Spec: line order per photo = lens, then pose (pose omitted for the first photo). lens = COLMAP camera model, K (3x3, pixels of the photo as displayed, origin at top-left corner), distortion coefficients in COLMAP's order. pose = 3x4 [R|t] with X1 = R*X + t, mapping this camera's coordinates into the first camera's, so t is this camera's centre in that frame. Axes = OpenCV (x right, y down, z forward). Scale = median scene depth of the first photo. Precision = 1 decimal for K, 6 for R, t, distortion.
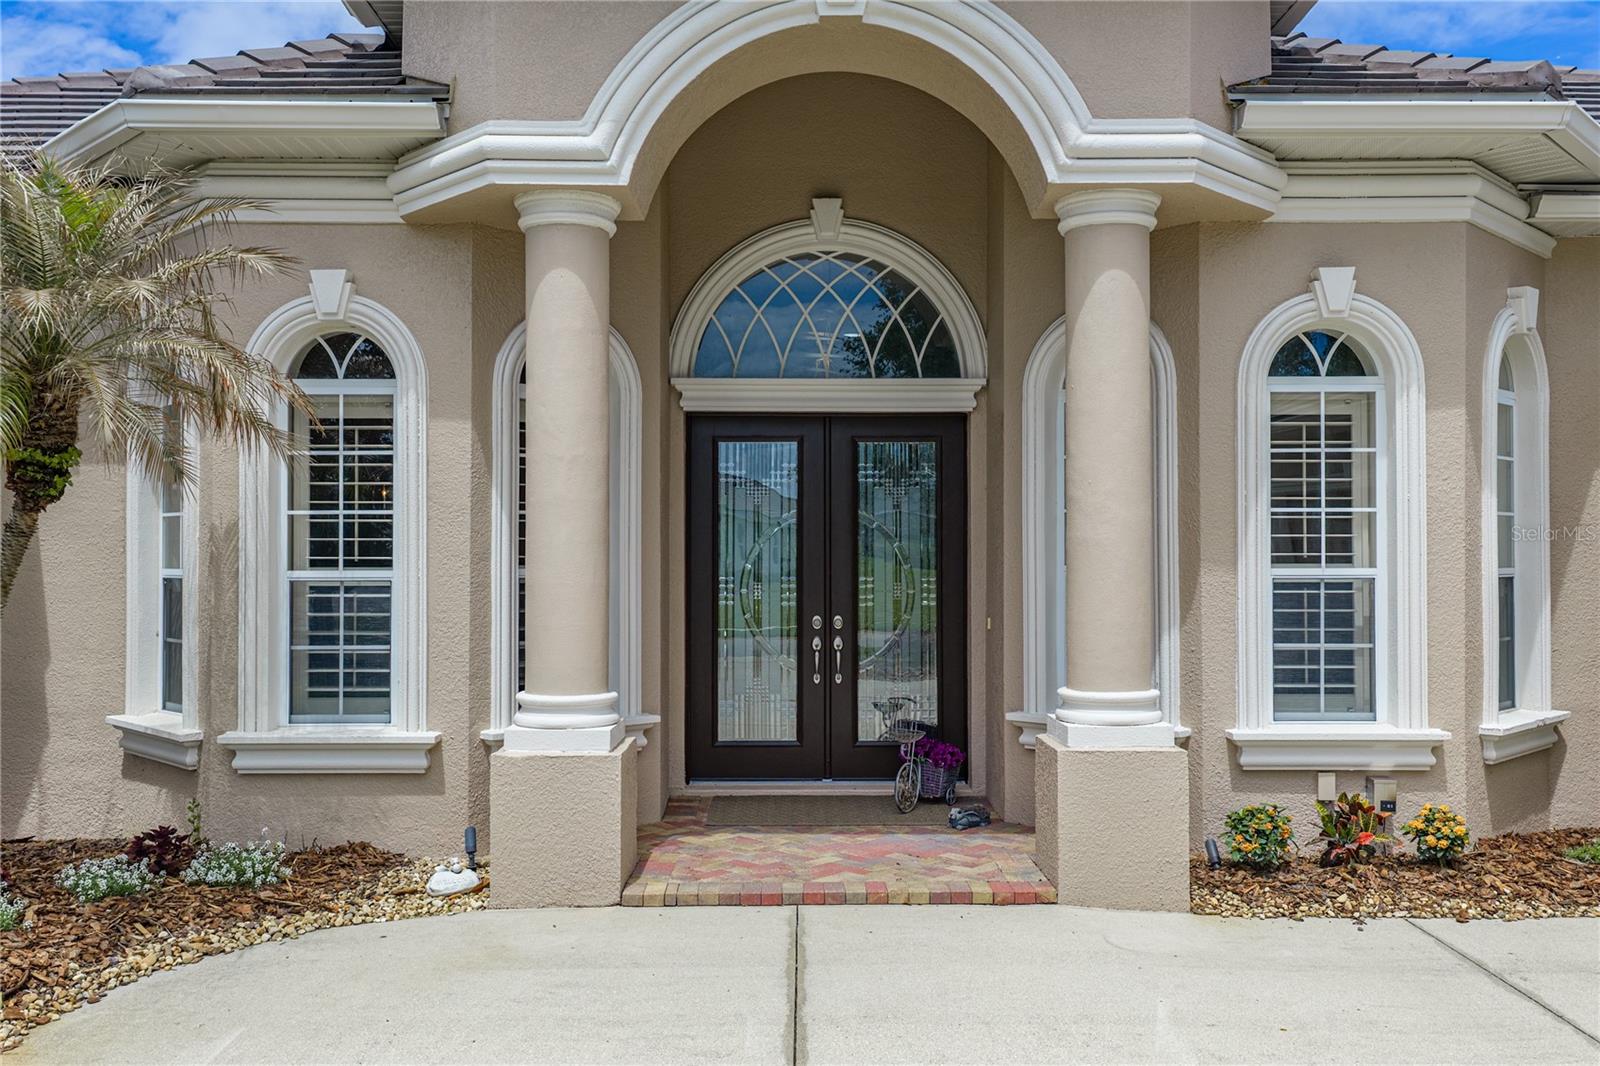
lens RADIAL K [[1332.3, 0, 800.0], [0, 1332.3, 533.0], [0, 0, 1]] dist [0.033921, -0.002090]
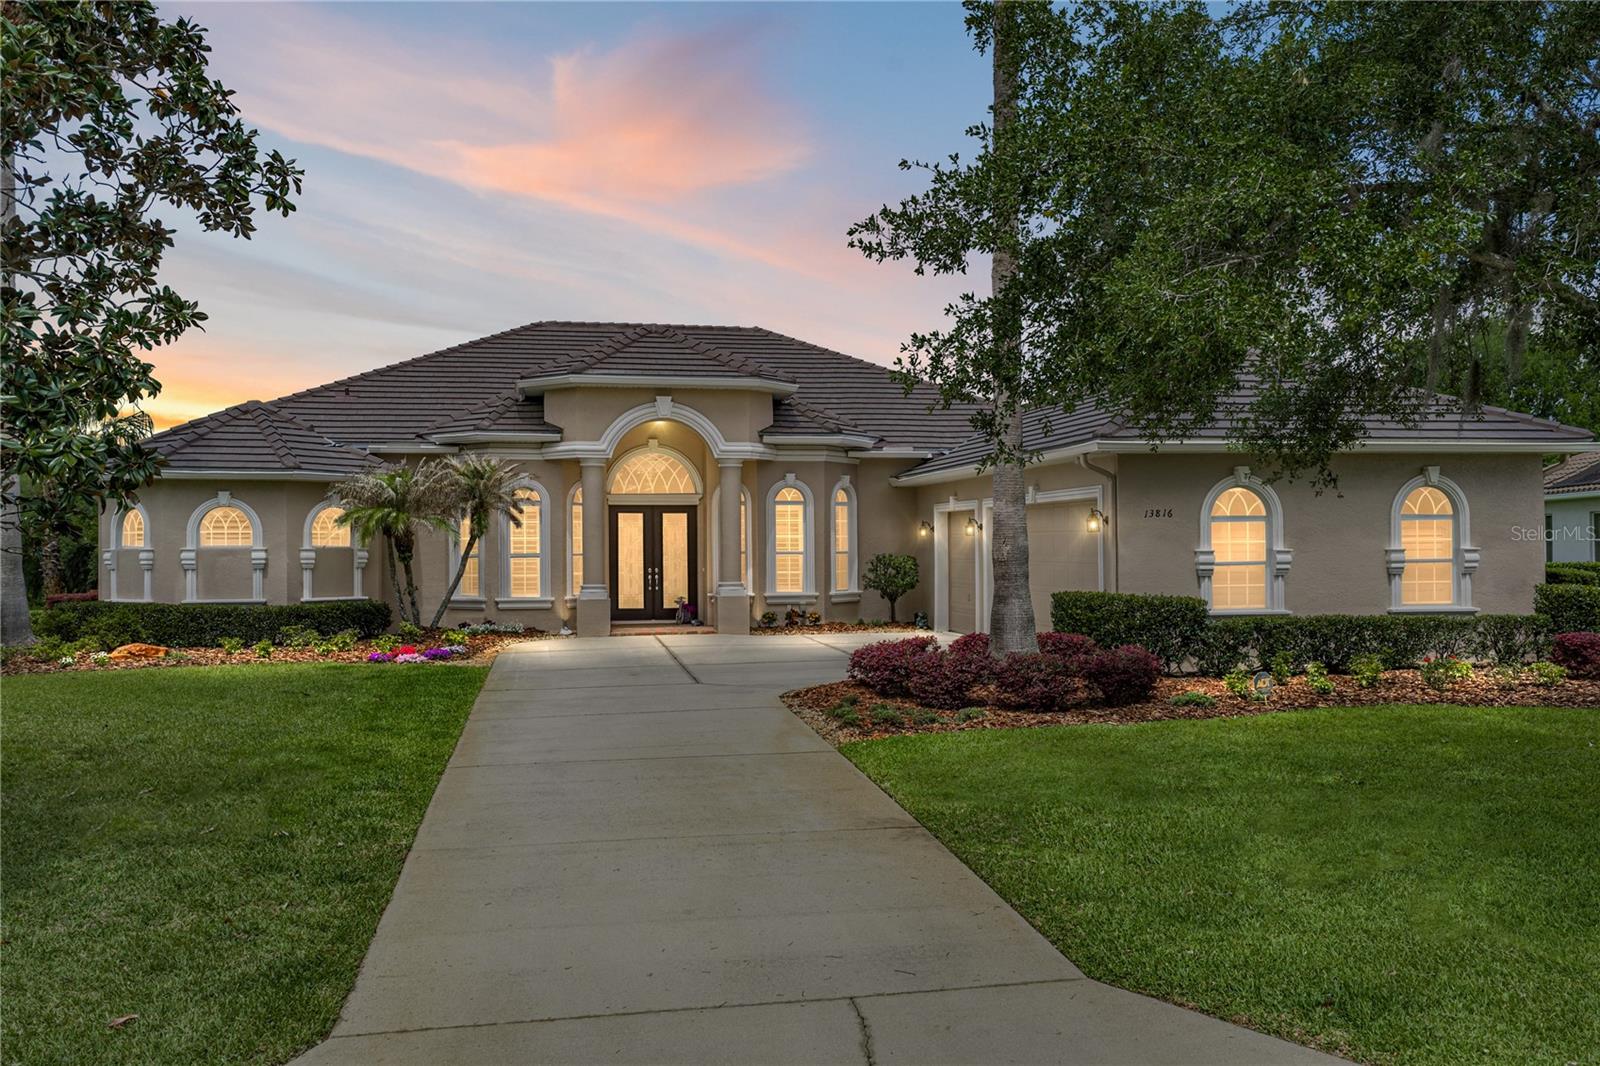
lens RADIAL K [[1332.3, 0, 800.0], [0, 1332.3, 533.0], [0, 0, 1]] dist [0.033921, -0.002090]
pose [[0.981817, -0.004930, 0.189766, -0.296220], [0.004592, 0.999987, 0.002221, -0.034067], [-0.189775, -0.001309, 0.981827, -2.712340]]
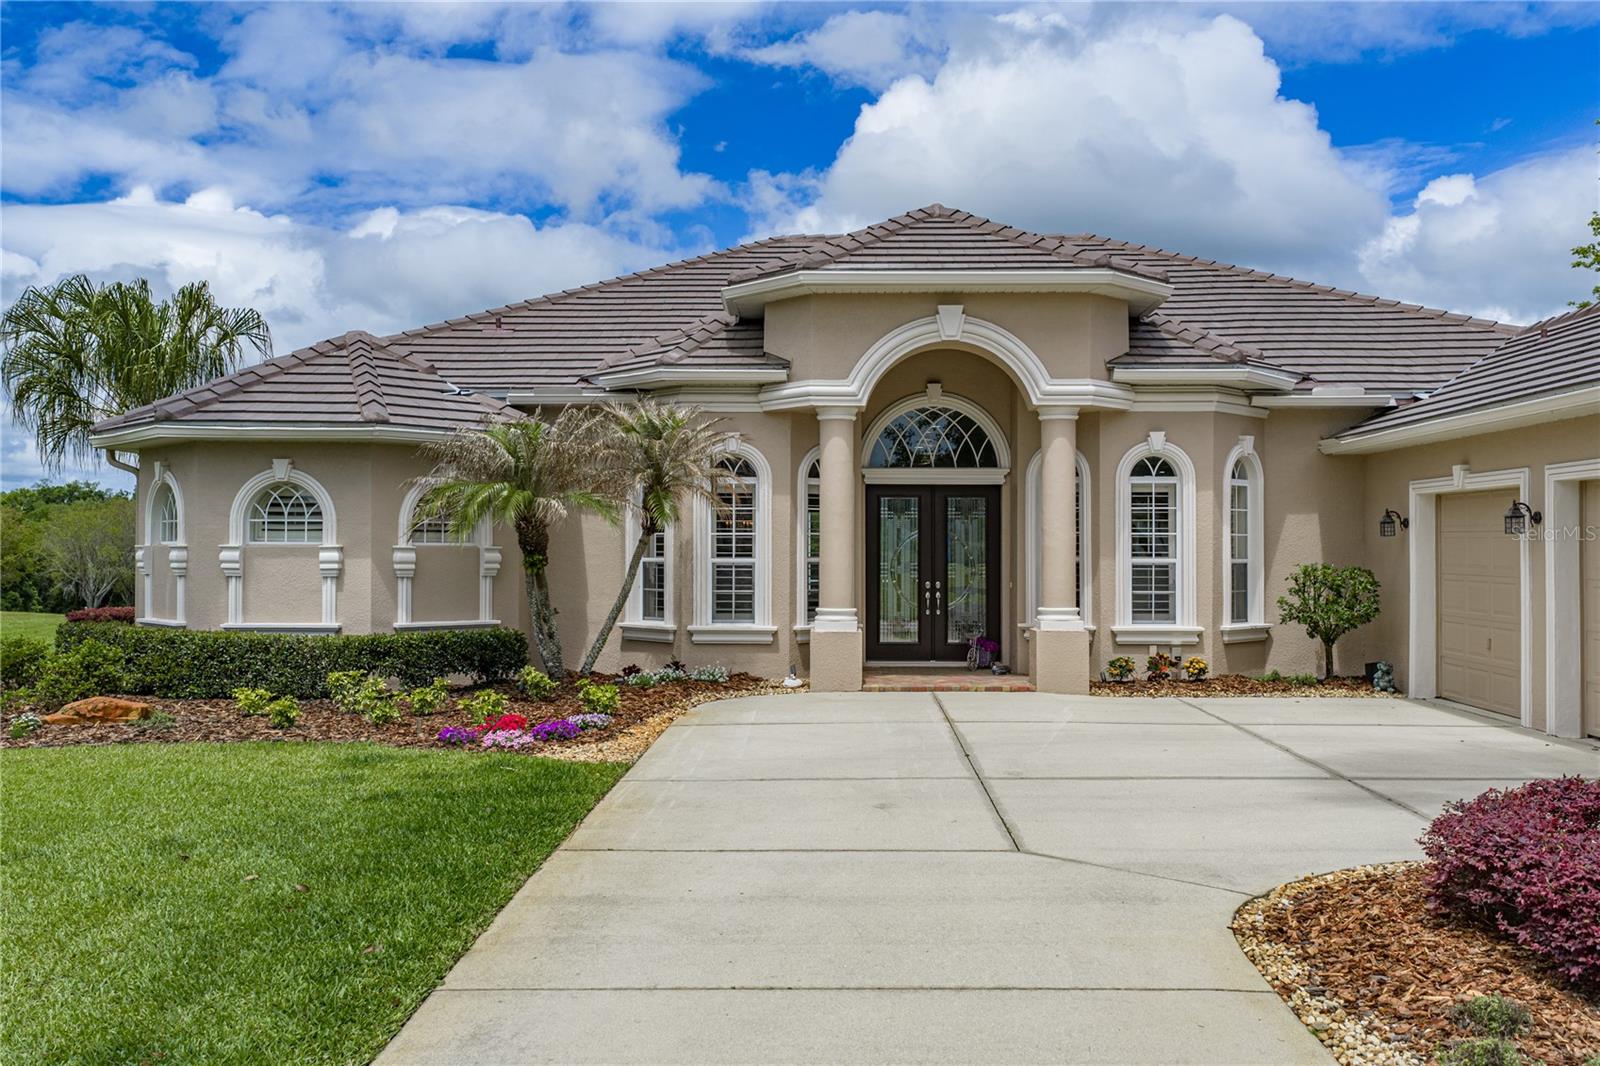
lens RADIAL K [[1332.3, 0, 800.0], [0, 1332.3, 533.0], [0, 0, 1]] dist [0.033921, -0.002090]
pose [[0.999653, 0.002149, -0.026244, -0.164466], [-0.002127, 0.999997, 0.000853, -0.019046], [0.026246, -0.000797, 0.999655, -1.343731]]
